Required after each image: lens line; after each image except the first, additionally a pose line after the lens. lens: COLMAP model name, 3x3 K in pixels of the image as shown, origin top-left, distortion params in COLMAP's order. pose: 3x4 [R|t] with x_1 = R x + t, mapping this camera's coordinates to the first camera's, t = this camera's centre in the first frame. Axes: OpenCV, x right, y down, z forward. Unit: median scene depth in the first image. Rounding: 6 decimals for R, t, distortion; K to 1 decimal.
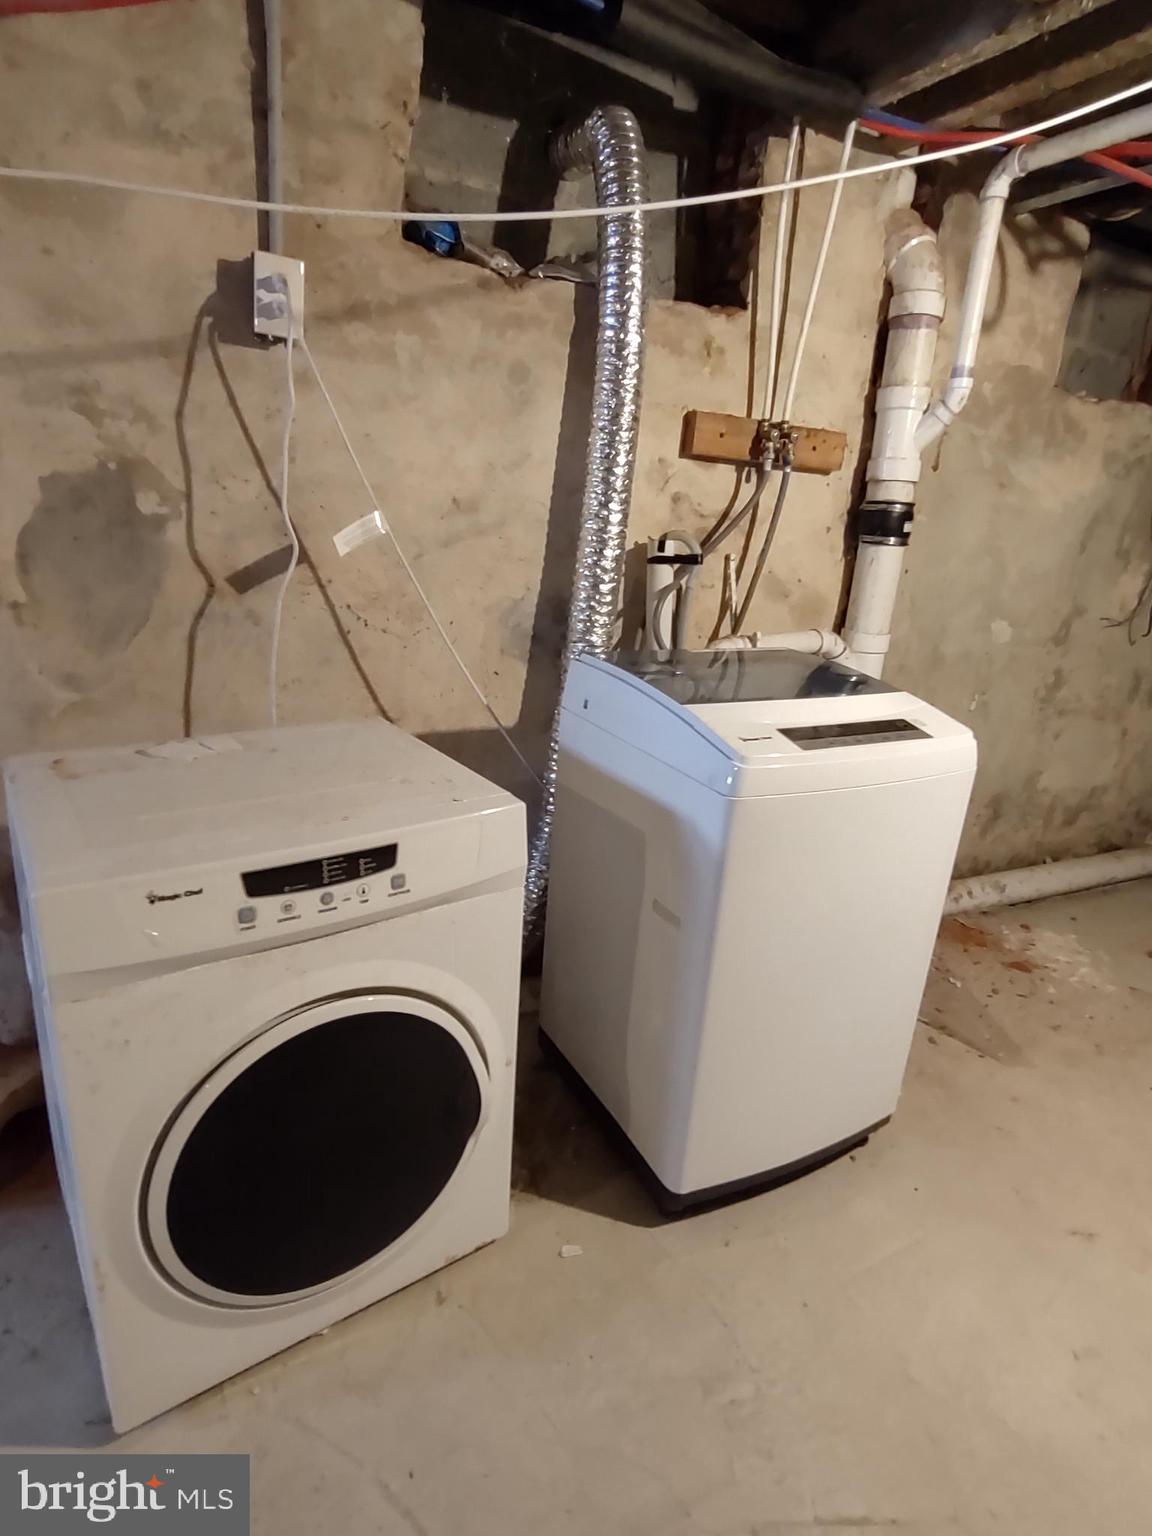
lens RADIAL K [[830.3, 0, 574.1], [0, 830.3, 777.0], [0, 0, 1]] dist [-0.002816, -0.000436]
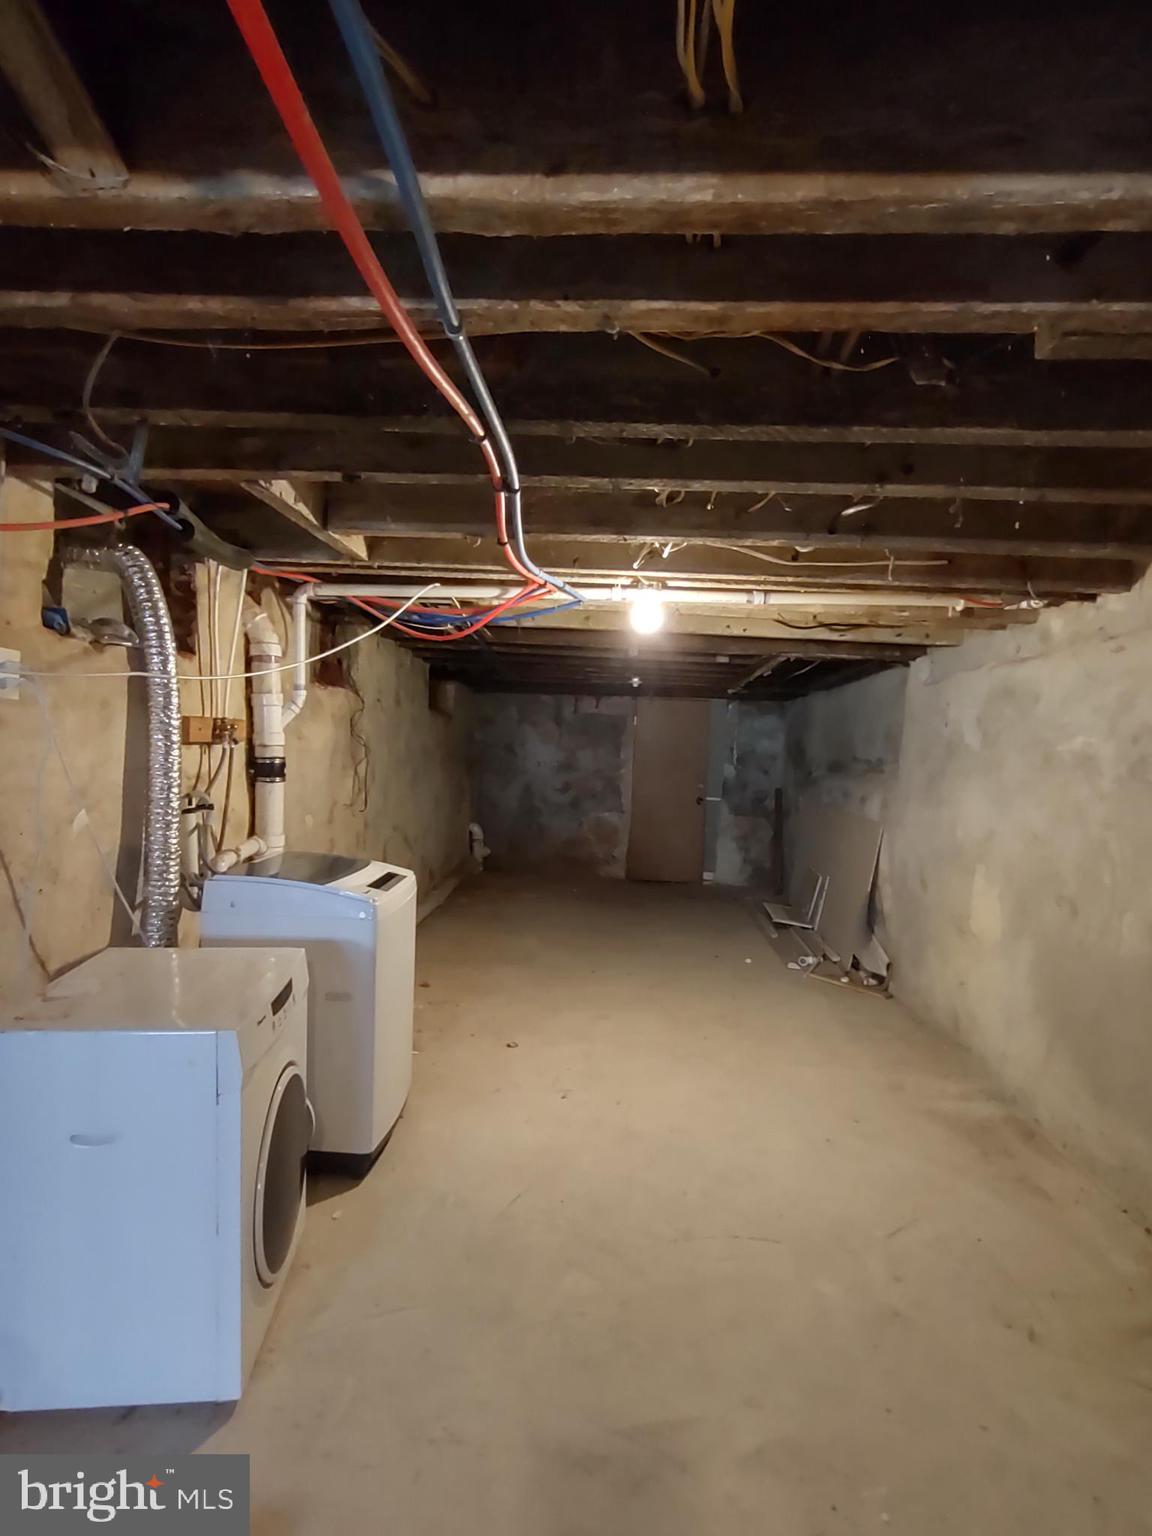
lens RADIAL K [[830.3, 0, 574.1], [0, 830.3, 777.0], [0, 0, 1]] dist [-0.002816, -0.000436]
pose [[0.493055, -0.100244, 0.864203, -0.813278], [0.277698, 0.959511, -0.047136, -0.050751], [-0.824488, 0.263228, 0.500930, -0.341772]]
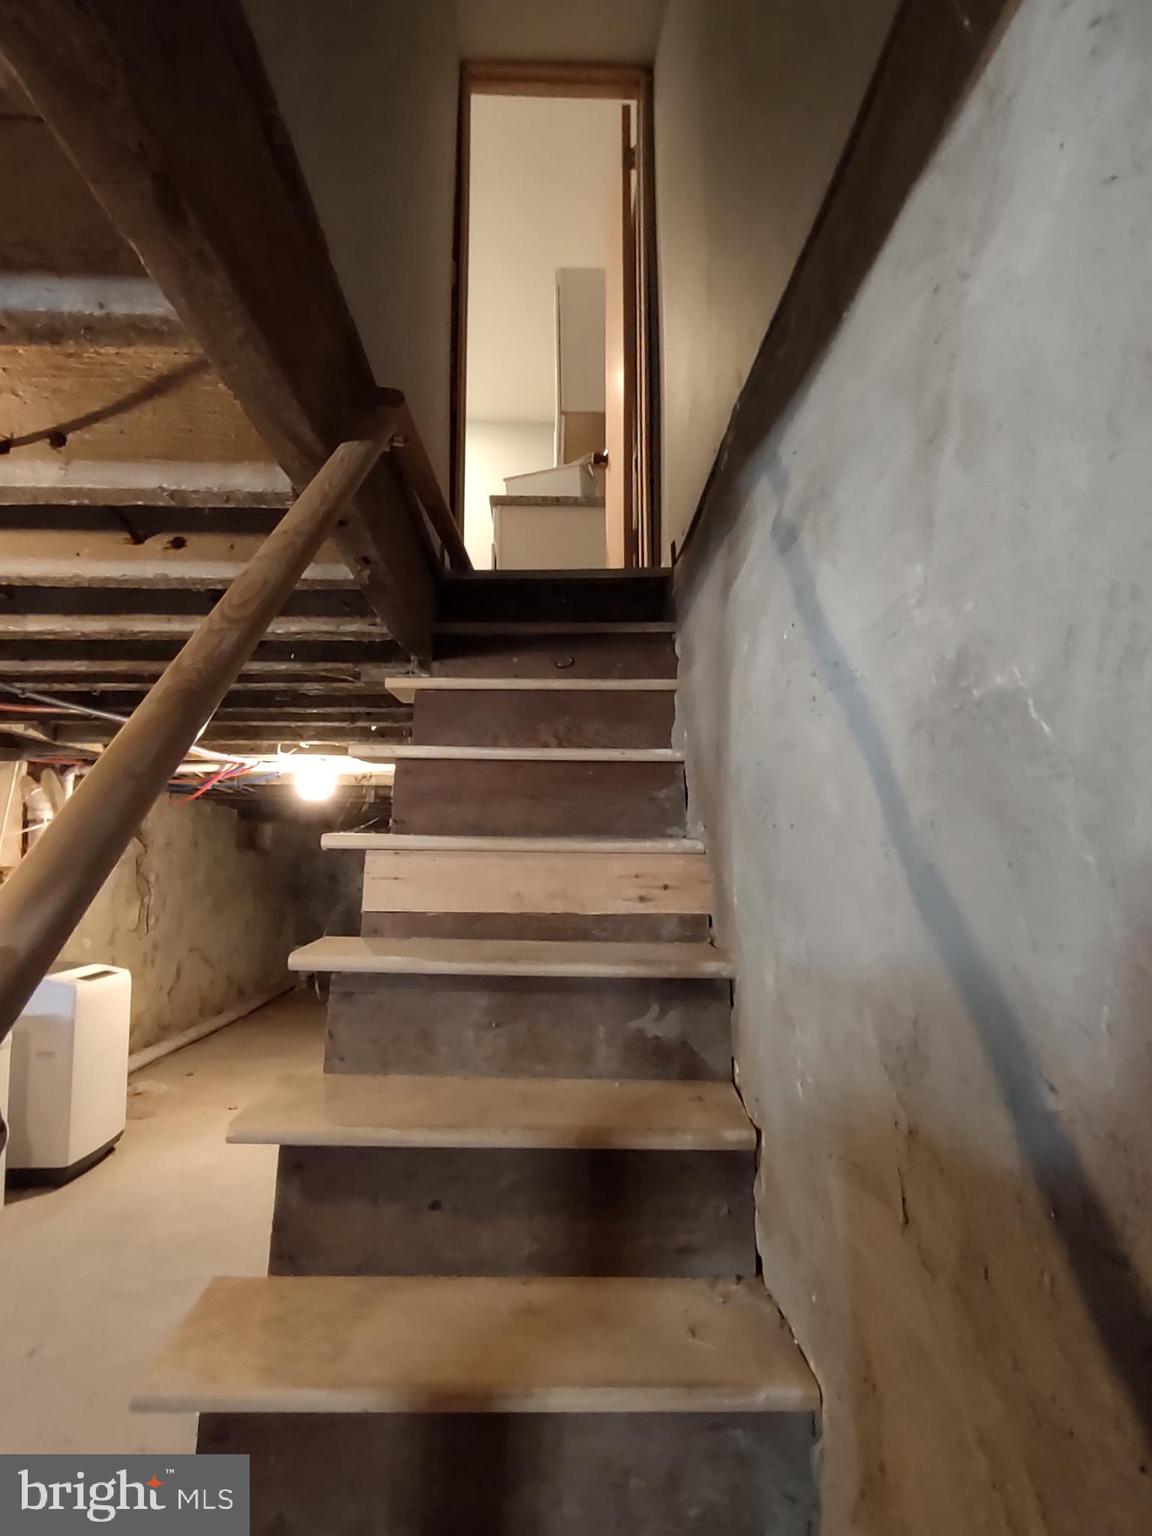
lens RADIAL K [[830.3, 0, 574.1], [0, 830.3, 777.0], [0, 0, 1]] dist [-0.002816, -0.000436]
pose [[0.411950, 0.013403, 0.911108, -1.148356], [0.325396, 0.931800, -0.160832, 0.219056], [-0.851126, 0.362725, 0.379494, -1.272822]]
